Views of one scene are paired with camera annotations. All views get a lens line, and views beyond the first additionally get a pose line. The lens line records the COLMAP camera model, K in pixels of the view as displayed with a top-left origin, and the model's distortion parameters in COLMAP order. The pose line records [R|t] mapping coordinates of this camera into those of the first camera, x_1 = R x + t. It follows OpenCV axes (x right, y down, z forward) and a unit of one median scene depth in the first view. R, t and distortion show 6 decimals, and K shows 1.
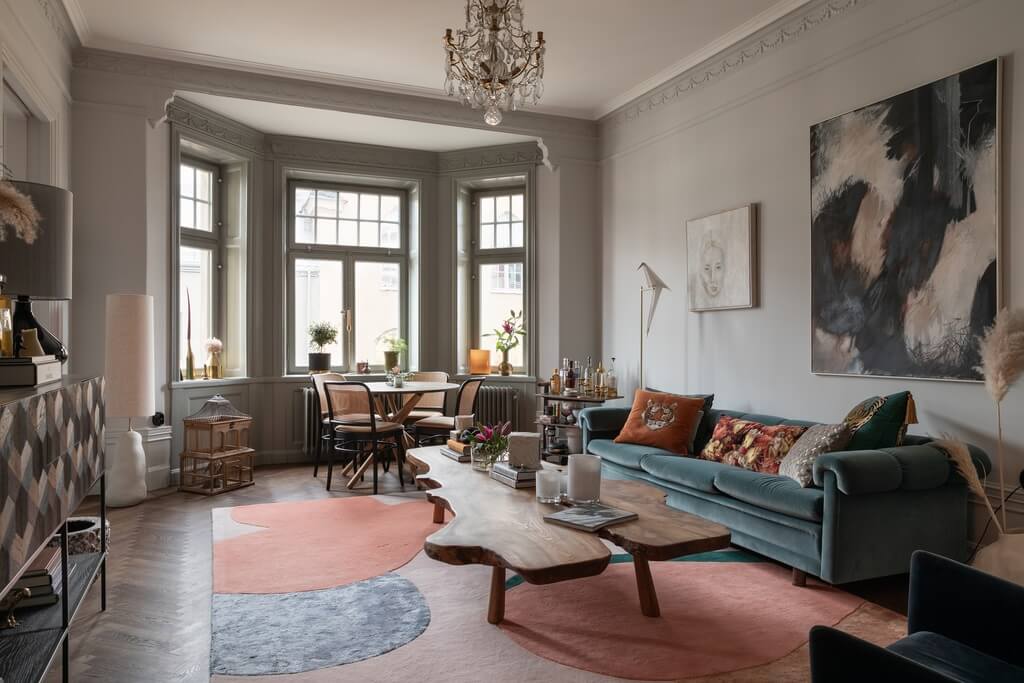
lens RADIAL K [[700.6, 0, 507.9], [0, 700.6, 342.7], [0, 0, 1]] dist [-0.001028, -0.001297]
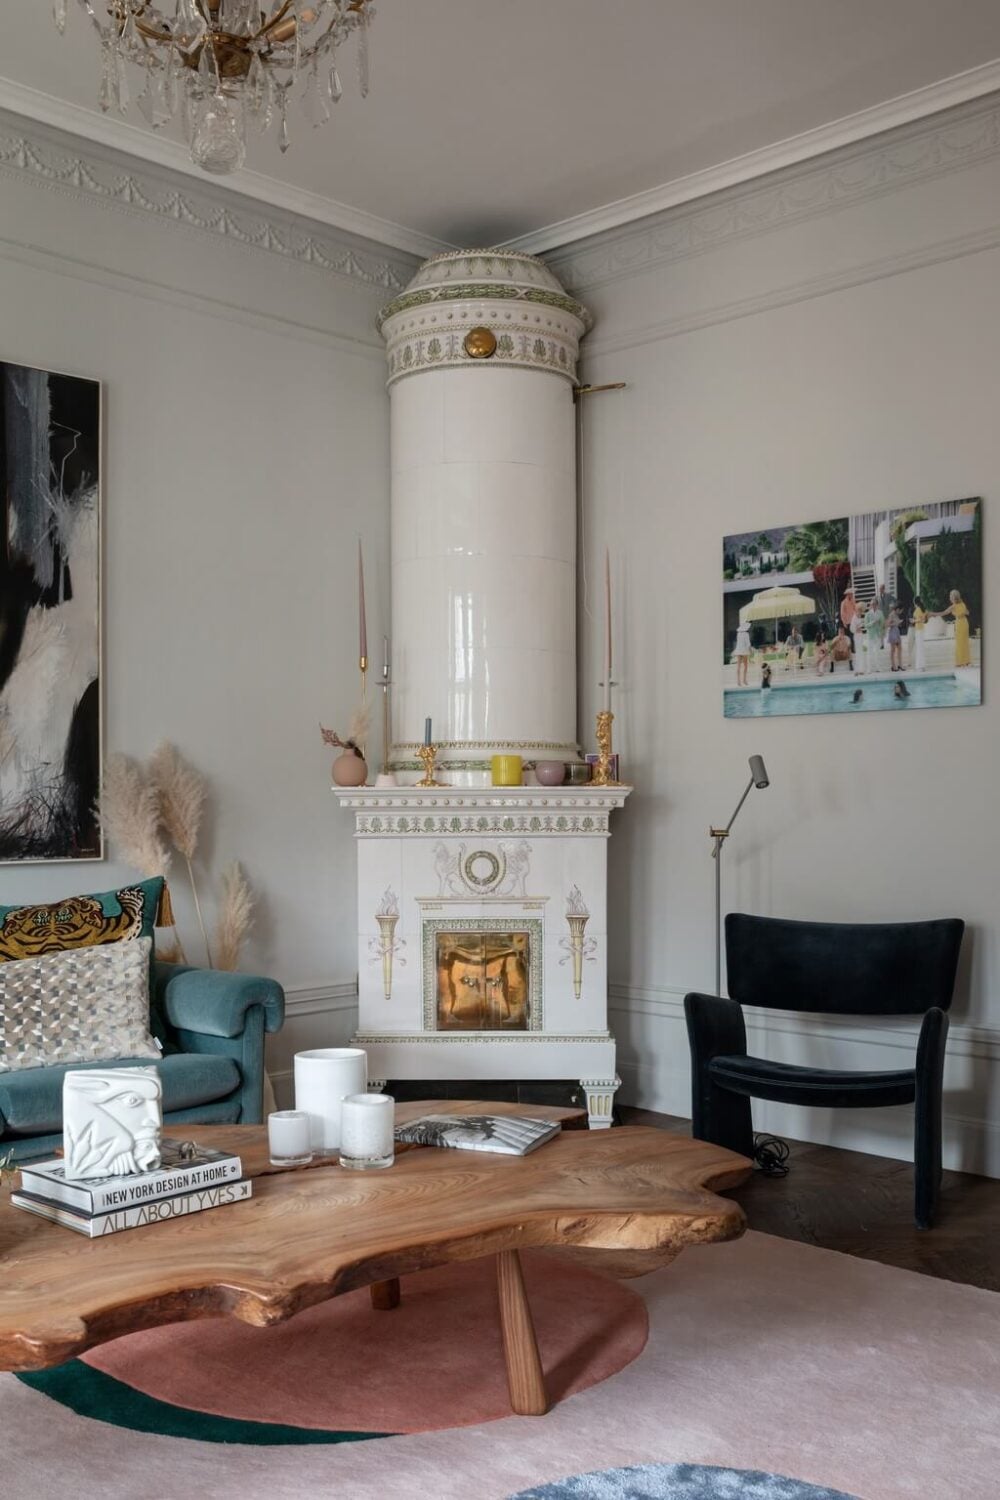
lens RADIAL K [[1468.9, 0, 500.4], [0, 1468.9, 806.5], [0, 0, 1]] dist [0.016824, 0.000000]
pose [[-0.390799, -0.008154, 0.920440, -0.493059], [0.003245, 0.999942, 0.010237, -0.005017], [-0.920470, 0.006988, -0.390750, 0.767974]]
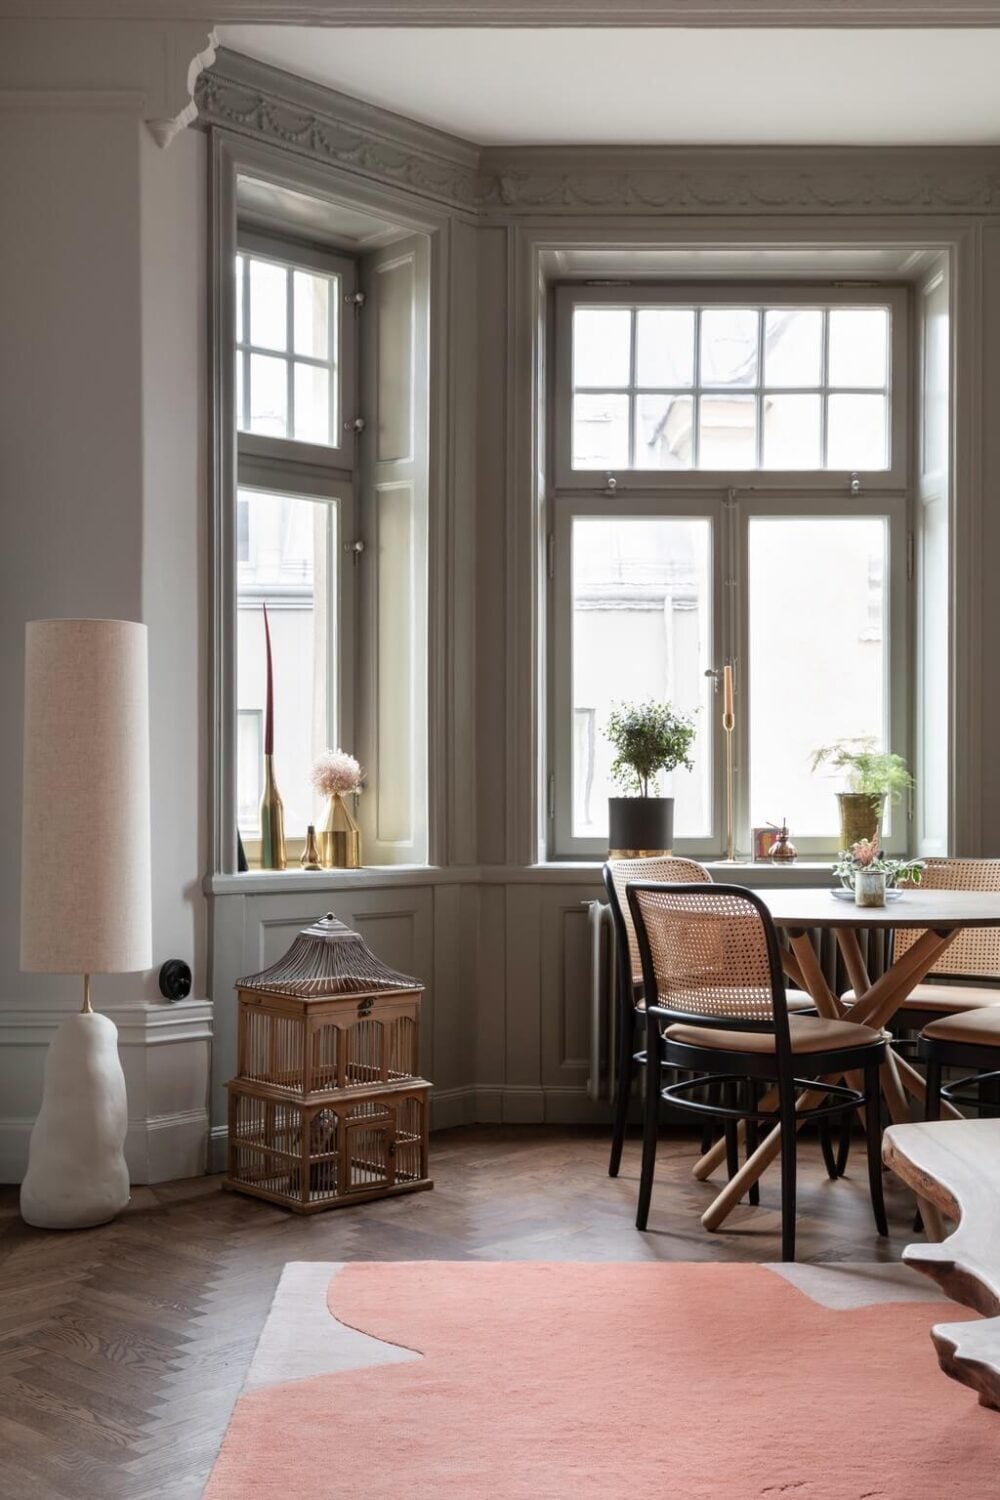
lens RADIAL K [[1807.7, 0, 464.3], [0, 1807.7, 808.7], [0, 0, 1]] dist [0.000153, 0.000000]
pose [[0.919863, 0.003305, -0.392225, -0.013034], [0.000607, 0.999951, 0.009851, 0.014933], [0.392238, -0.009300, 0.919817, 0.231707]]
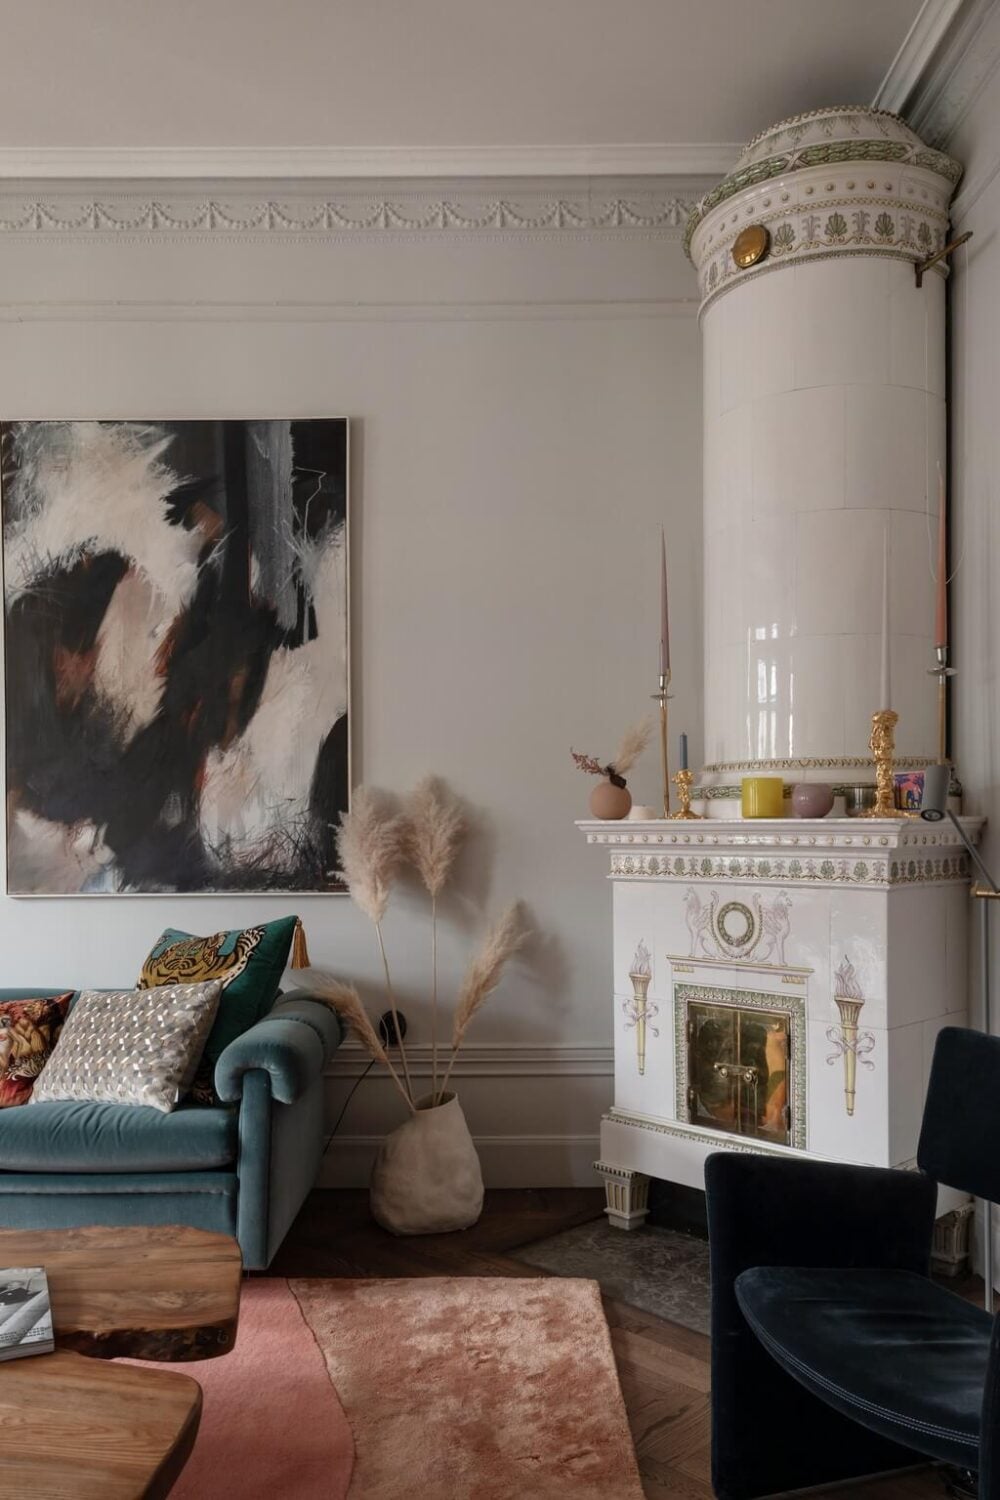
lens RADIAL K [[1154.4, 0, 498.1], [0, 1154.4, 835.6], [0, 0, 1]] dist [0.013632, -0.009296]
pose [[0.393100, -0.010990, 0.919430, -0.180632], [0.006008, 0.999938, 0.009384, -0.006229], [-0.919476, 0.001836, 0.393142, 0.269849]]
